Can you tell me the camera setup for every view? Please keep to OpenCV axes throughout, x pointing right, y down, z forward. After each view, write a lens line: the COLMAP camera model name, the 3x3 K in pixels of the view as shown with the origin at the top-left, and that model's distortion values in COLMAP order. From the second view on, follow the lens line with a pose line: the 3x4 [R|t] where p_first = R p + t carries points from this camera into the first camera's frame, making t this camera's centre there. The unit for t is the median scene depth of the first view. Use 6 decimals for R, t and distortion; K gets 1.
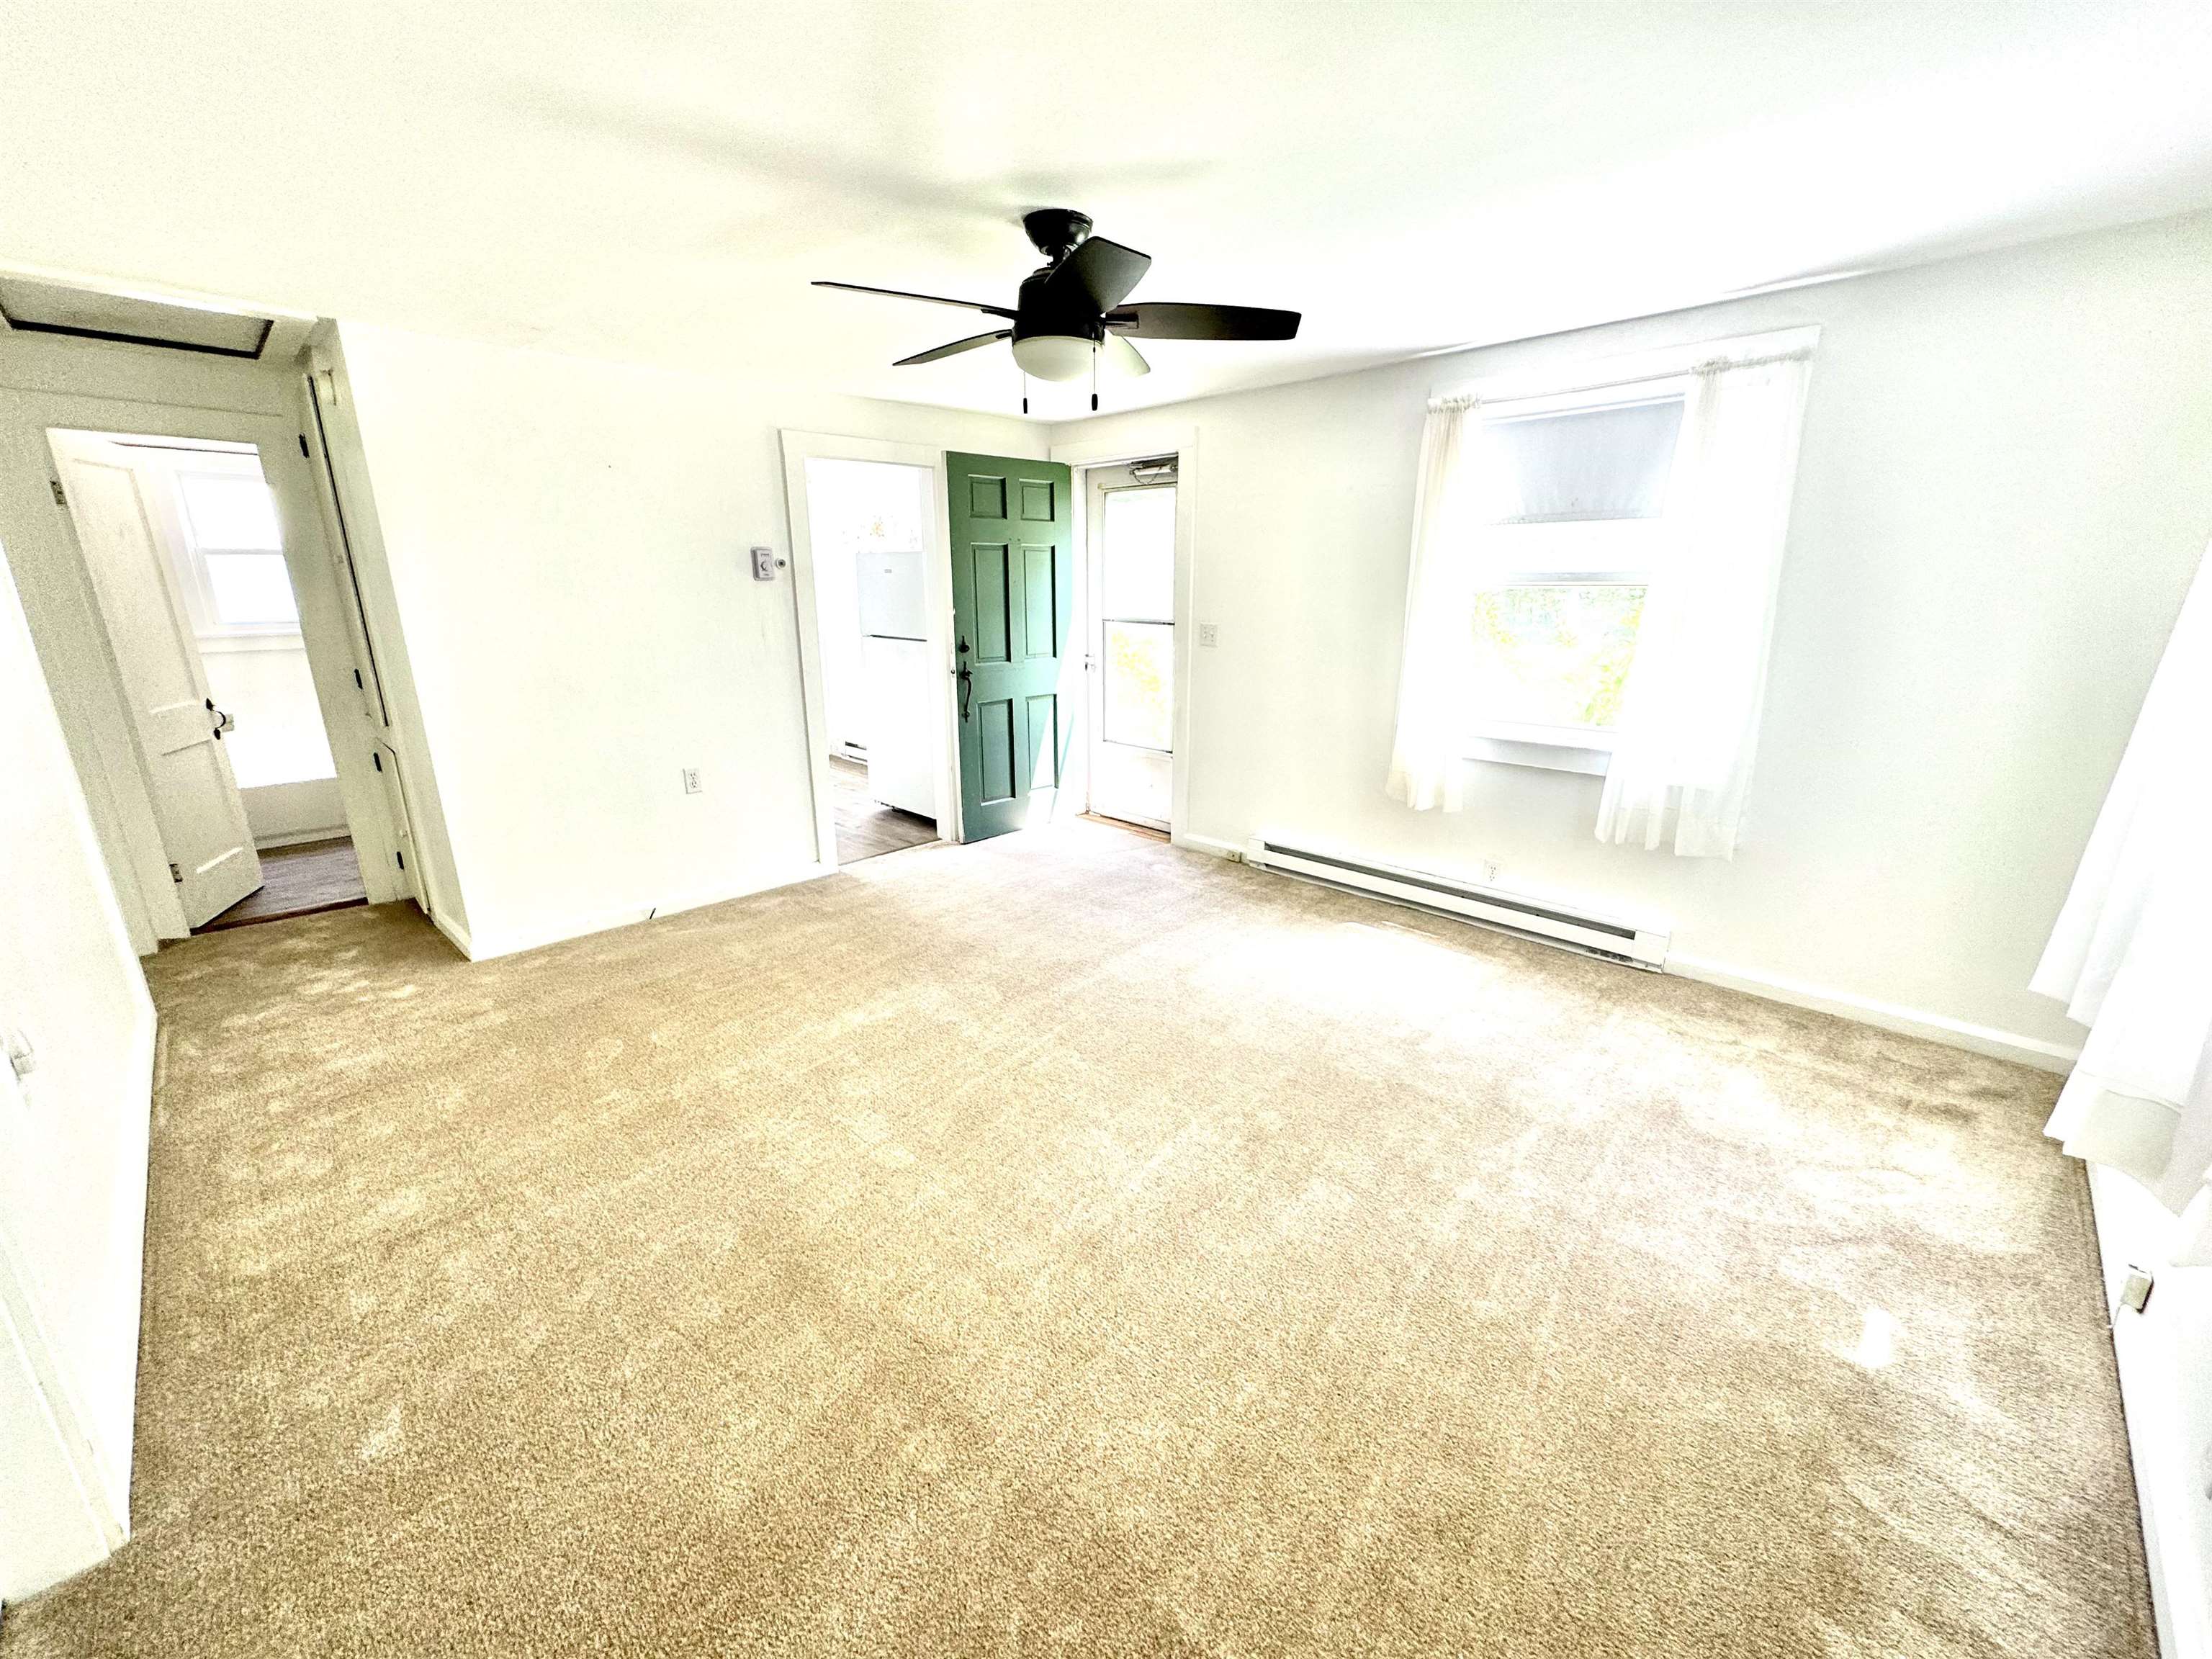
lens RADIAL K [[880.8, 0, 1108.7], [0, 880.8, 831.9], [0, 0, 1]] dist [-0.003760, 0.000798]
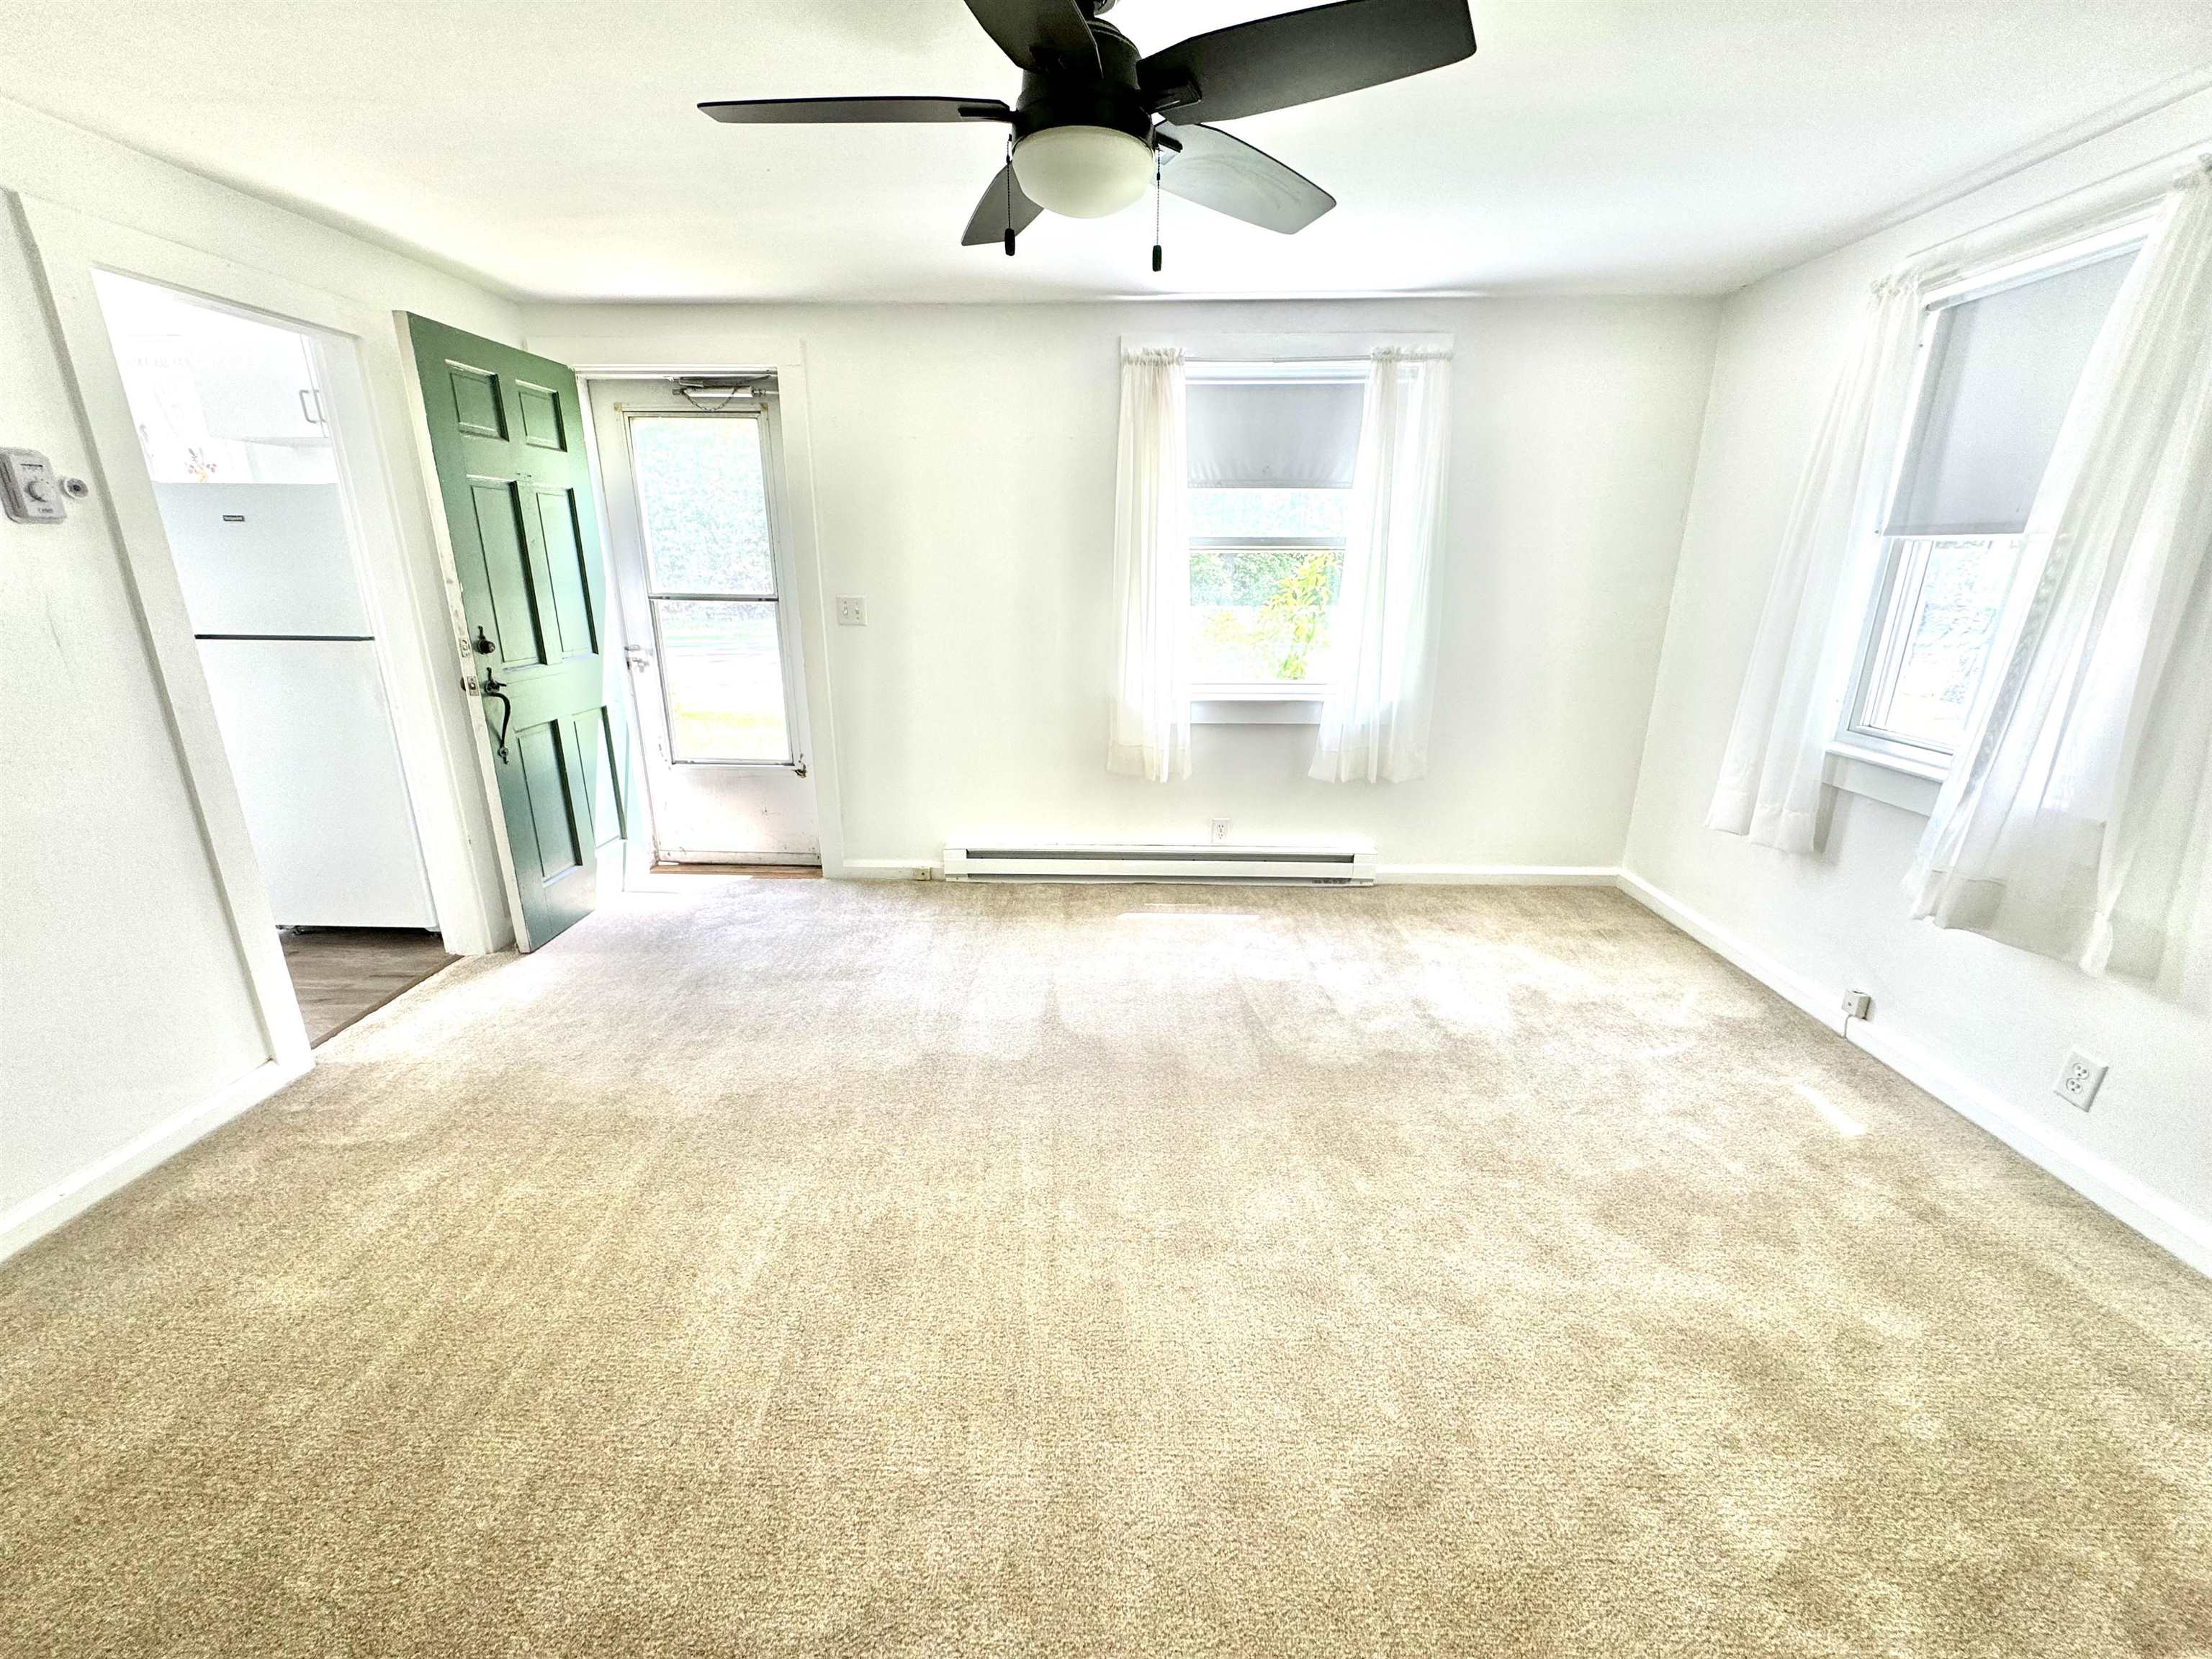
lens RADIAL K [[880.8, 0, 1108.2], [0, 880.8, 829.4], [0, 0, 1]] dist [-0.003760, 0.000798]
pose [[0.732056, -0.194687, 0.652834, -0.302235], [0.181836, 0.979369, 0.088163, -0.063467], [-0.656529, 0.054168, 0.752353, 0.280742]]
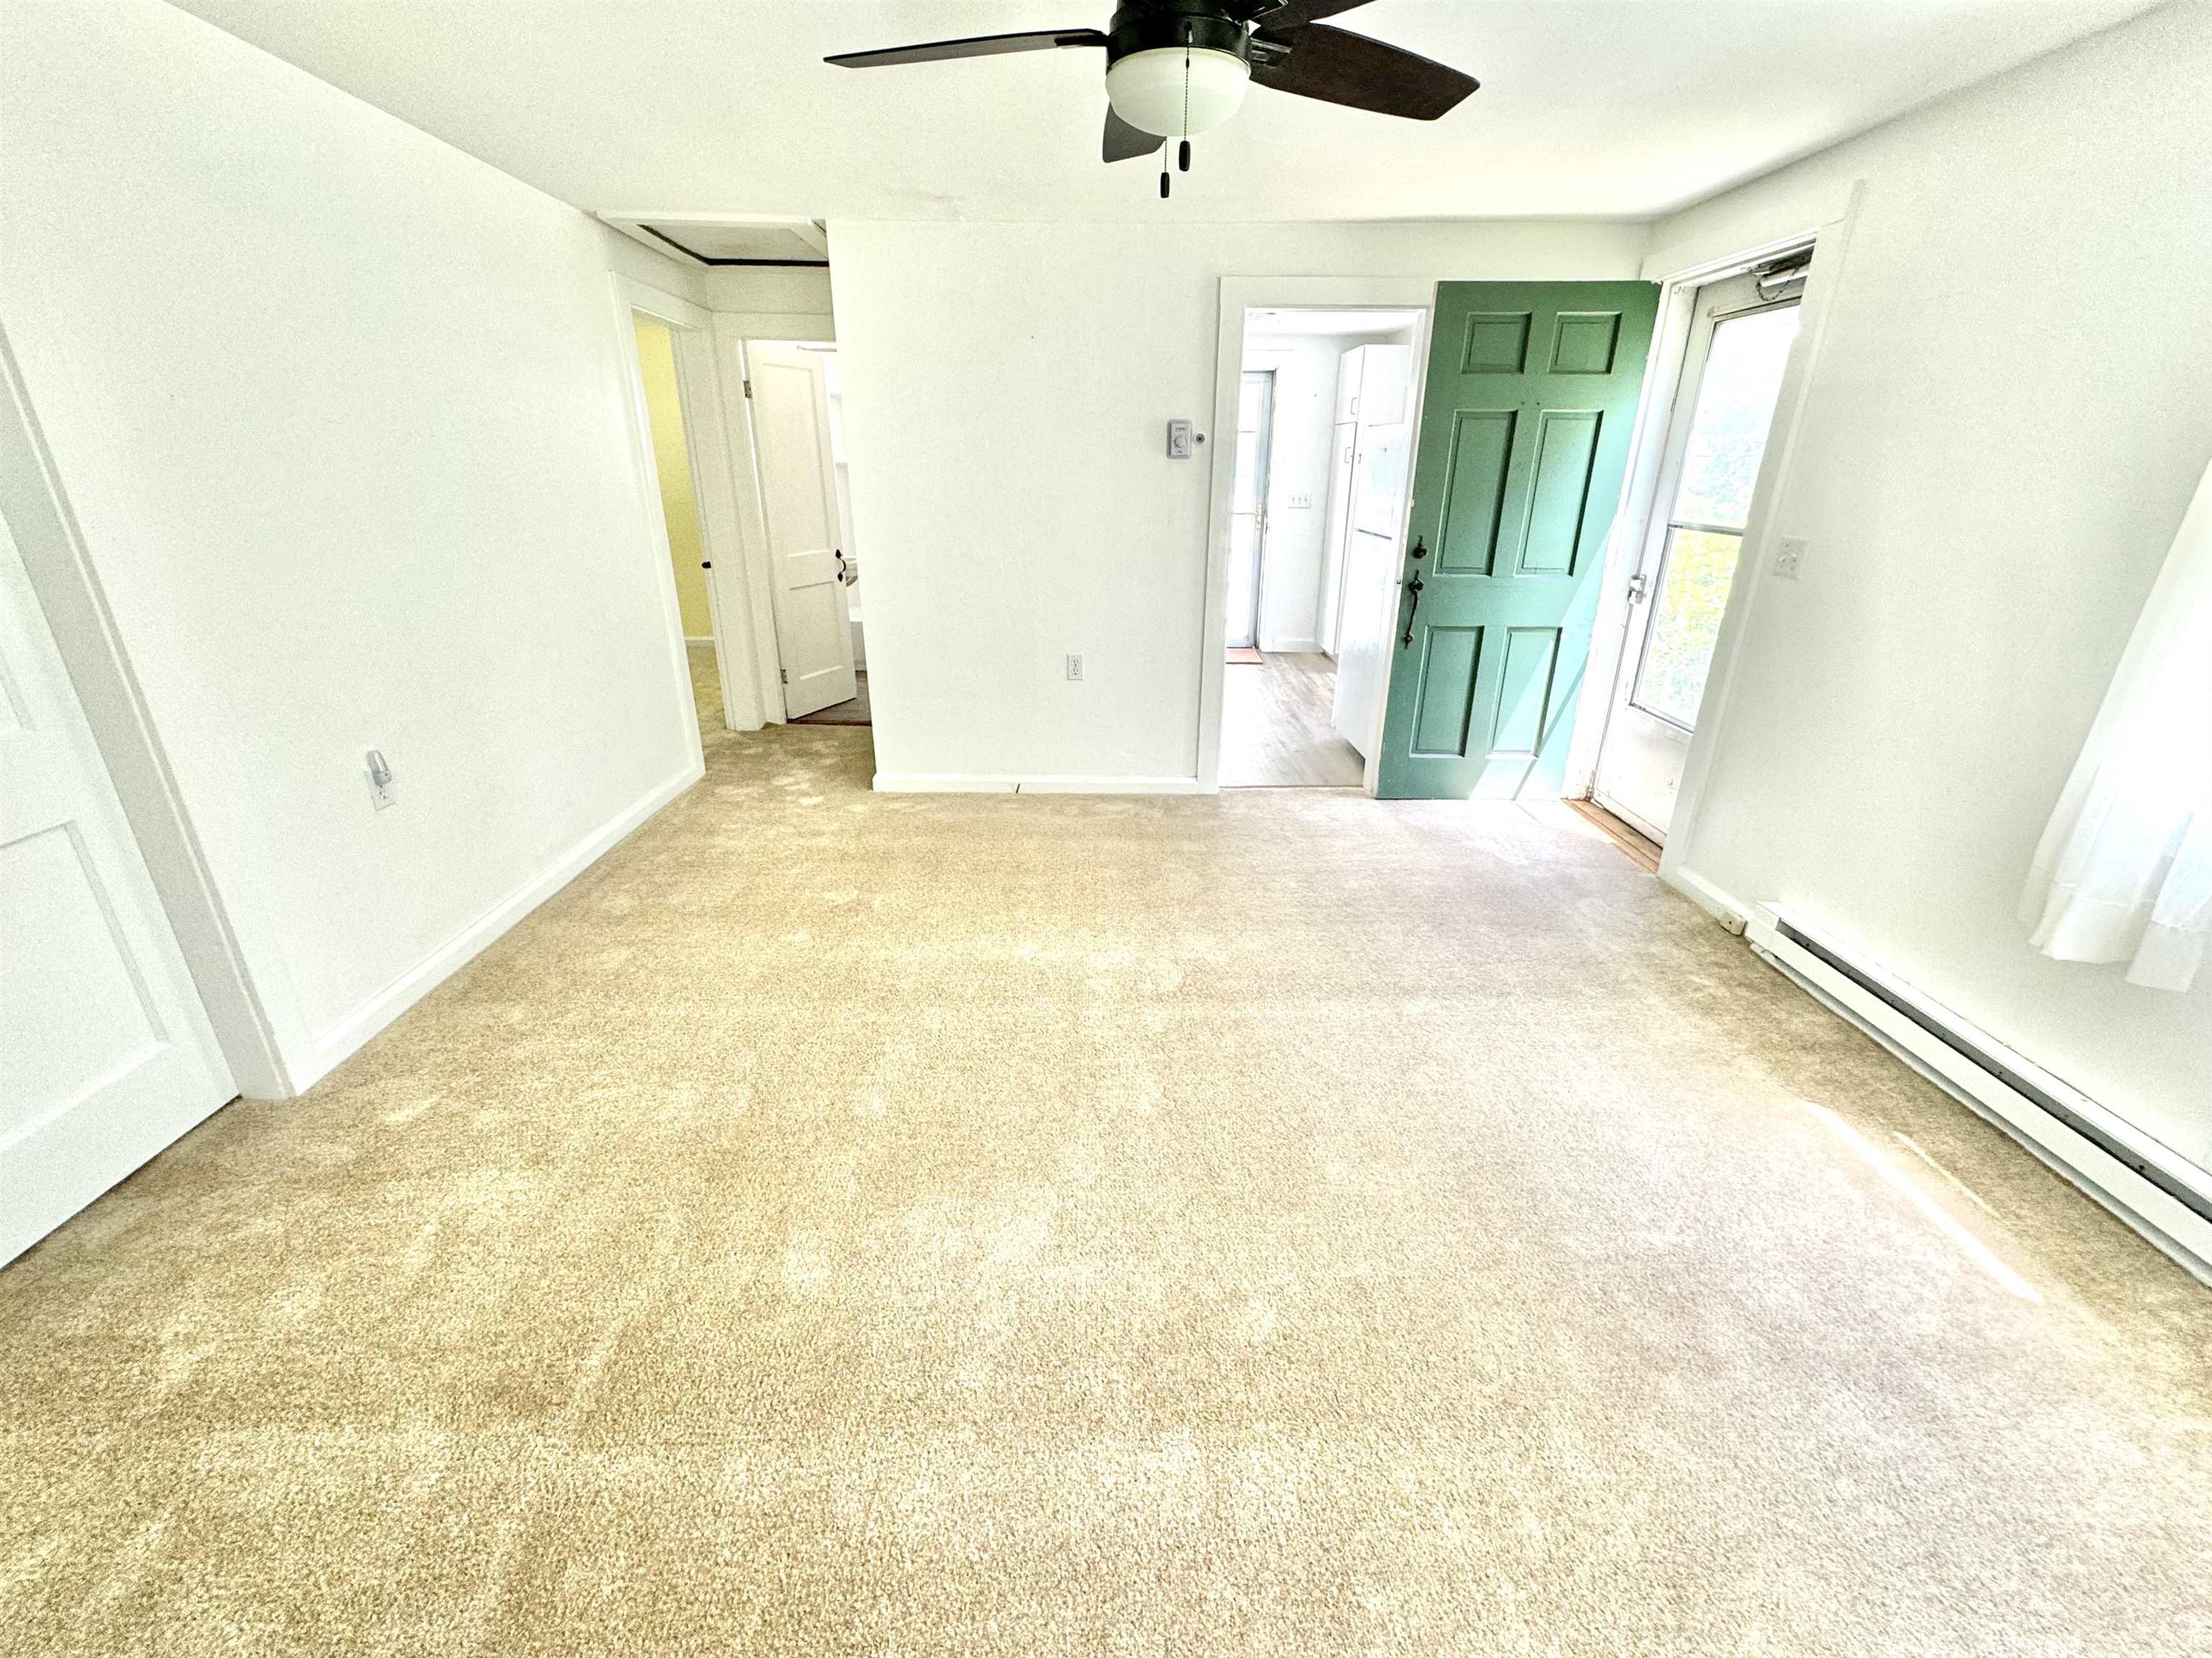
lens RADIAL K [[920.3, 0, 1103.7], [0, 920.3, 832.4], [0, 0, 1]] dist [-0.003704, -0.000227]
pose [[0.708623, 0.269405, -0.652131, 0.262882], [-0.203043, 0.963003, 0.177199, -0.066736], [0.675742, 0.006843, 0.737106, 0.250762]]
